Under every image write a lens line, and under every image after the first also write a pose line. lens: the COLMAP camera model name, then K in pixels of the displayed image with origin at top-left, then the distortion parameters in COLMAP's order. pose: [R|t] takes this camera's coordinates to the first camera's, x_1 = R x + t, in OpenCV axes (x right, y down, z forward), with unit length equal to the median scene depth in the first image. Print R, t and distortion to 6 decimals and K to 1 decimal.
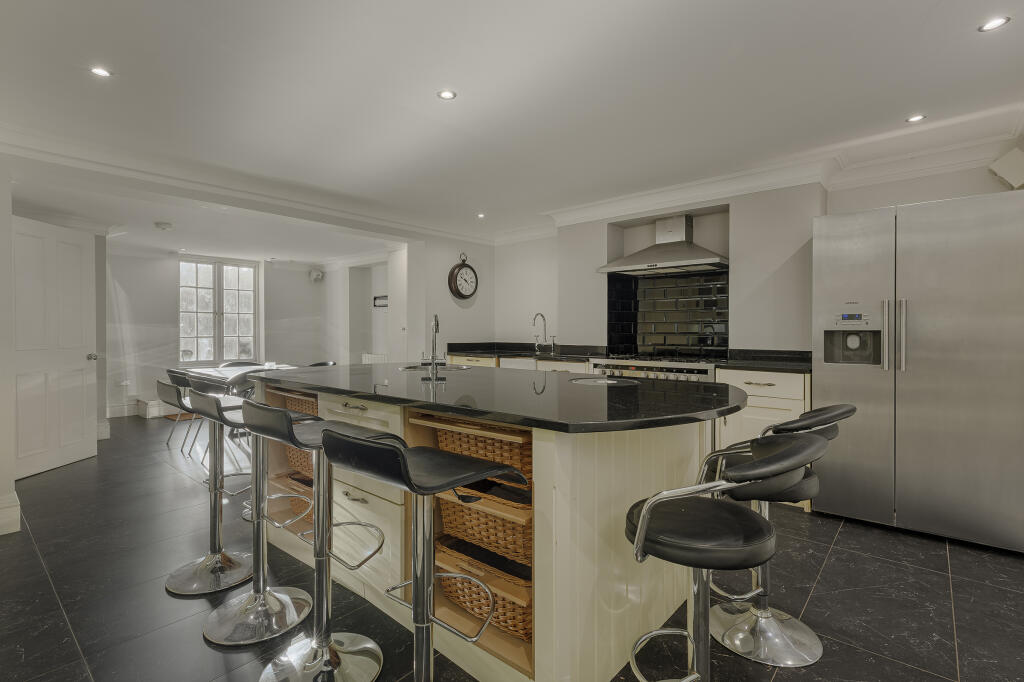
lens RADIAL K [[503.1, 0, 512.0], [0, 503.1, 341.0], [0, 0, 1]] dist [-0.000842, -0.000063]
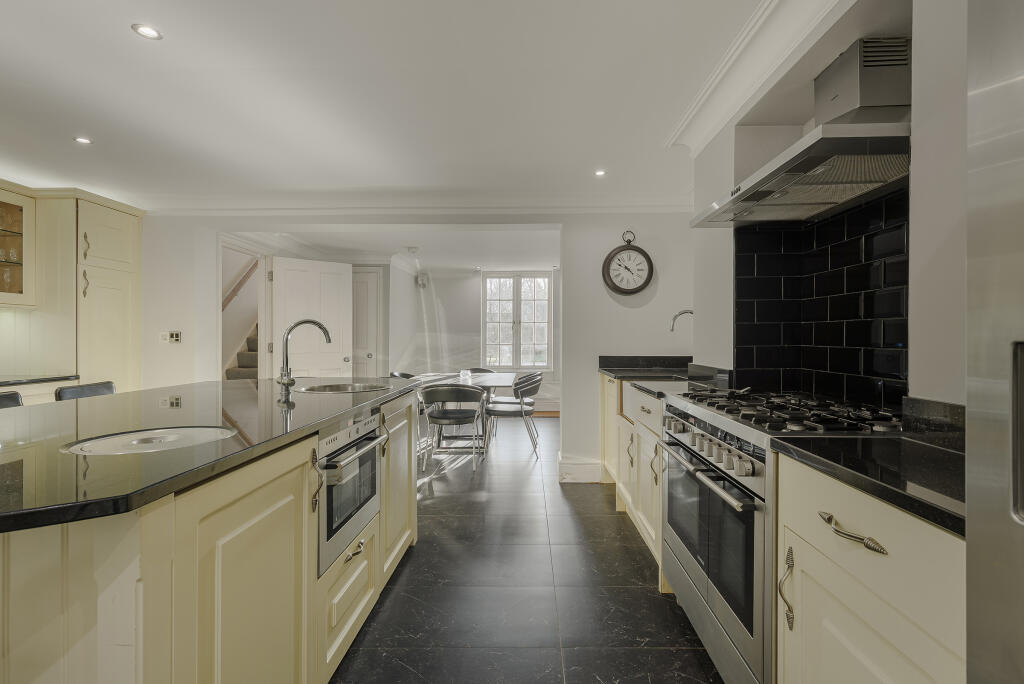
lens RADIAL K [[503.1, 0, 512.0], [0, 503.1, 342.0], [0, 0, 1]] dist [-0.000842, -0.000063]
pose [[0.637943, 0.002832, -0.770078, 0.288038], [-0.009250, 0.999949, -0.003986, -0.009833], [0.770028, 0.009666, 0.637937, 0.342212]]
